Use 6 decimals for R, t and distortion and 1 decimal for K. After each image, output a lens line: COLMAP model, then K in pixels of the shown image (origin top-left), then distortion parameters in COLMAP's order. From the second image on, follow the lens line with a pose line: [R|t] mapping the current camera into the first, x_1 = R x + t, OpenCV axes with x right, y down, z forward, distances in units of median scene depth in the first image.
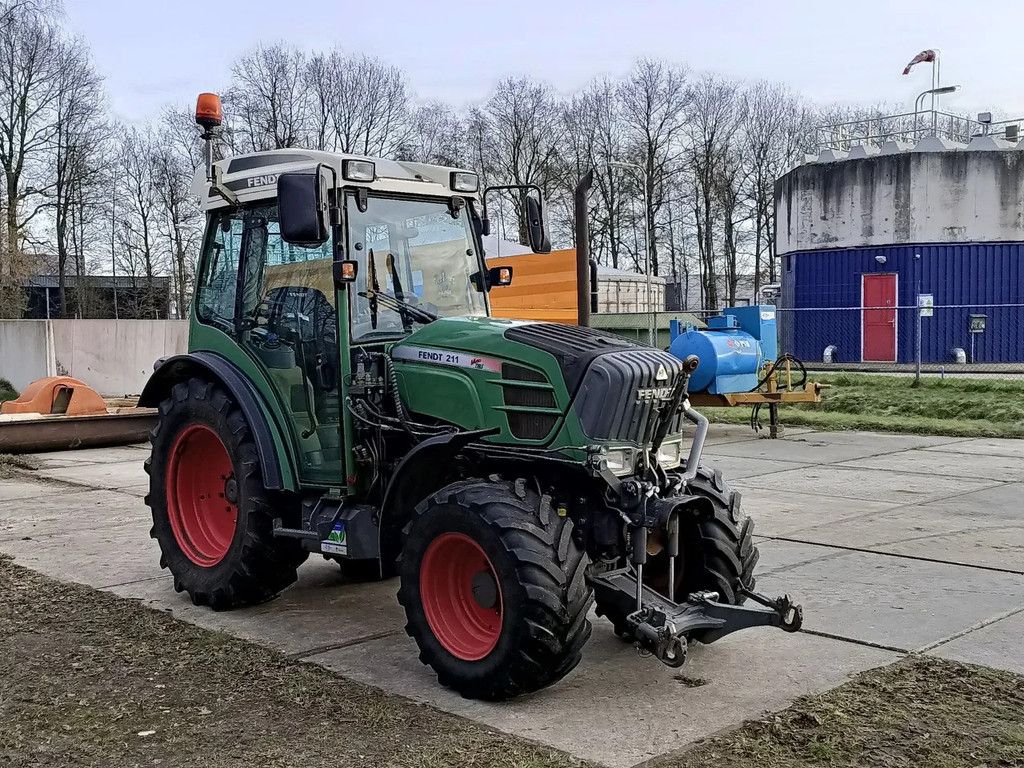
lens RADIAL K [[1159.1, 0, 514.4], [0, 1159.1, 384.4], [0, 0, 1]] dist [0.051743, 0.028172]
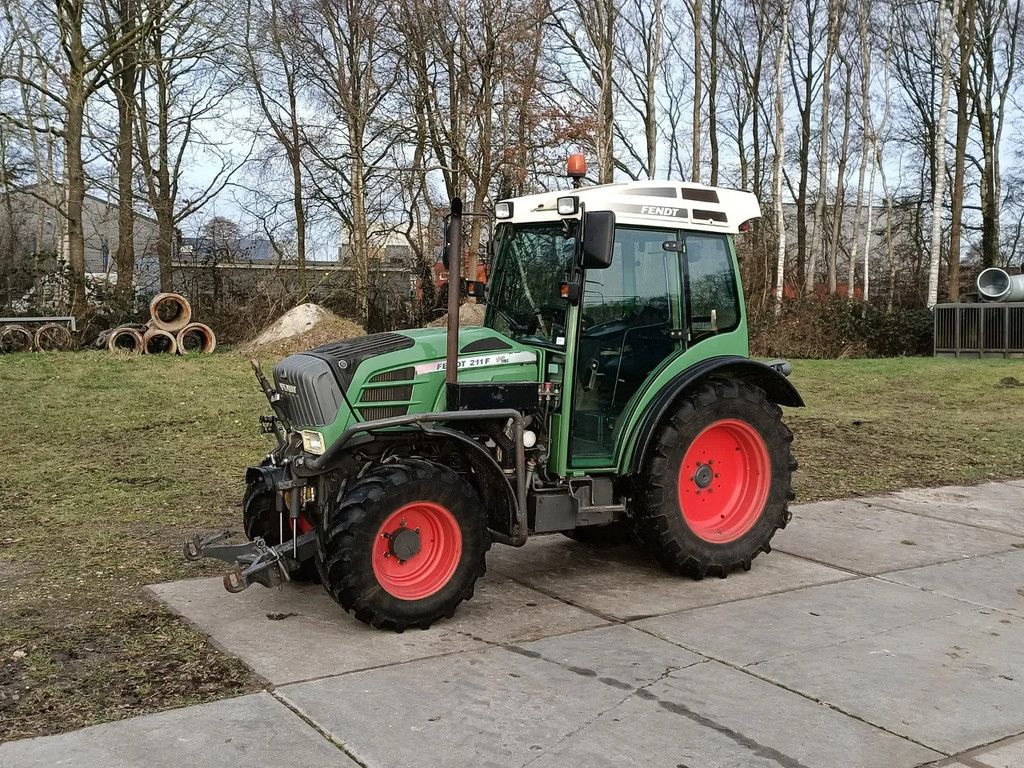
lens RADIAL K [[1153.5, 0, 512.0], [0, 1153.5, 384.0], [0, 0, 1]] dist [0.051207, 0.021464]
pose [[-0.185080, 0.092099, -0.978398, 1.047920], [-0.069368, 0.991891, 0.106491, -0.118725], [0.980272, 0.087579, -0.177191, 1.150843]]
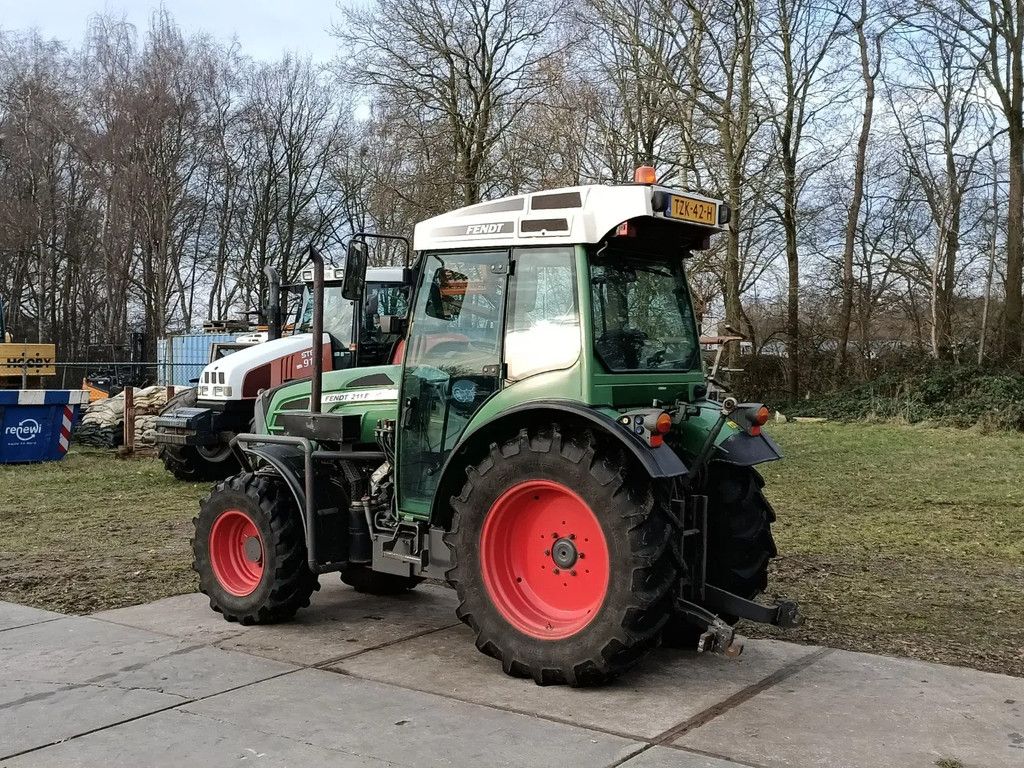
lens RADIAL K [[1153.5, 0, 512.0], [0, 1153.5, 384.0], [0, 0, 1]] dist [0.051207, 0.021464]
pose [[-0.986868, 0.011258, -0.161133, 0.048849], [-0.000594, 0.997308, 0.073319, -0.116777], [0.161525, 0.072451, -0.984205, 2.043230]]
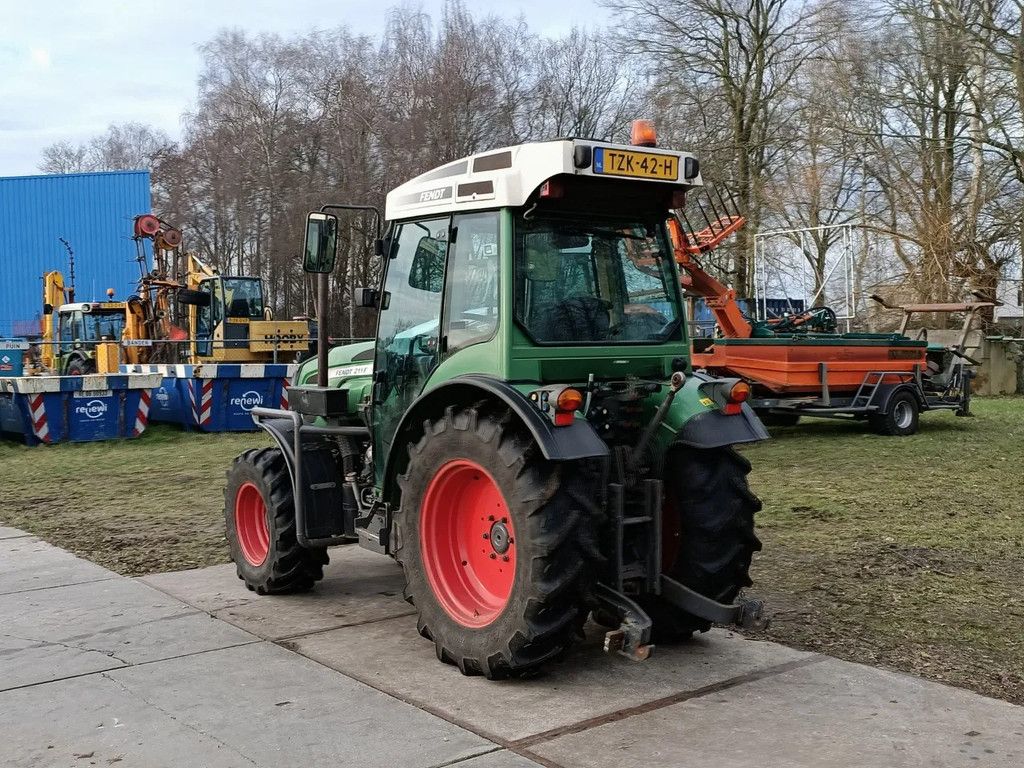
lens RADIAL K [[1153.5, 0, 512.0], [0, 1153.5, 384.0], [0, 0, 1]] dist [0.051207, 0.021464]
pose [[-0.993166, 0.013020, 0.115979, -0.254253], [0.023987, 0.995315, 0.093667, -0.110248], [-0.114216, 0.095809, -0.988825, 1.998040]]
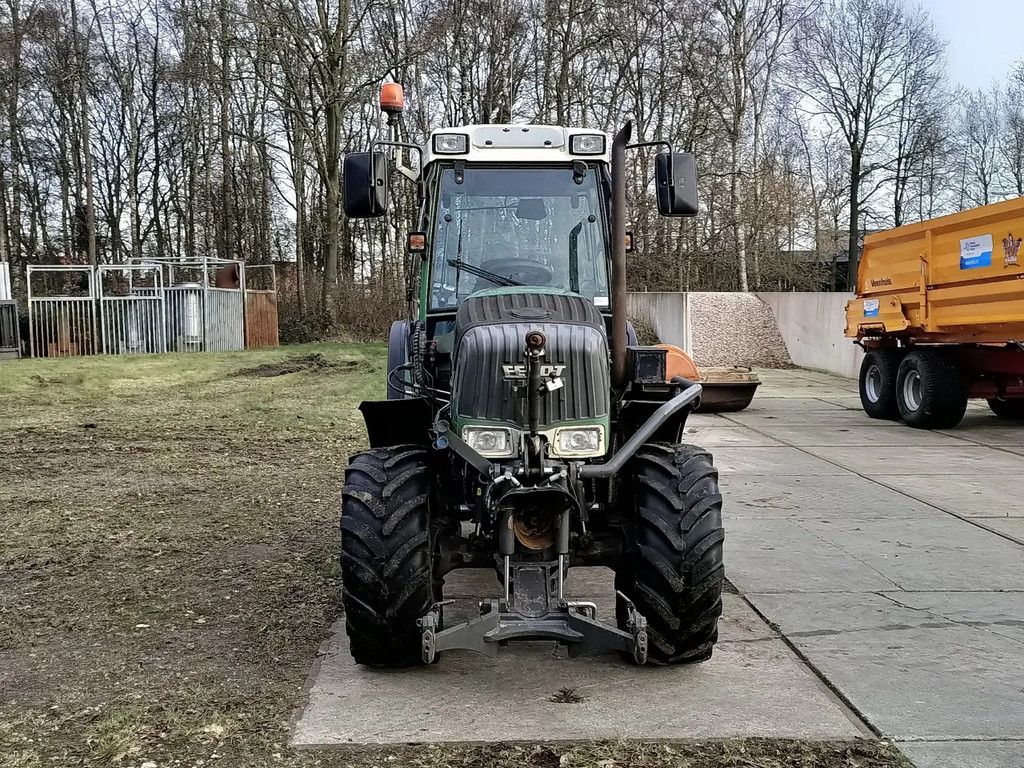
lens RADIAL K [[1175.1, 0, 512.0], [0, 1175.1, 384.0], [0, 0, 1]] dist [0.039941, 0.041252]
pose [[0.744041, 0.054776, -0.665885, 0.559440], [-0.040499, 0.998499, 0.036884, -0.011616], [0.666906, -0.000475, 0.745142, 0.240490]]
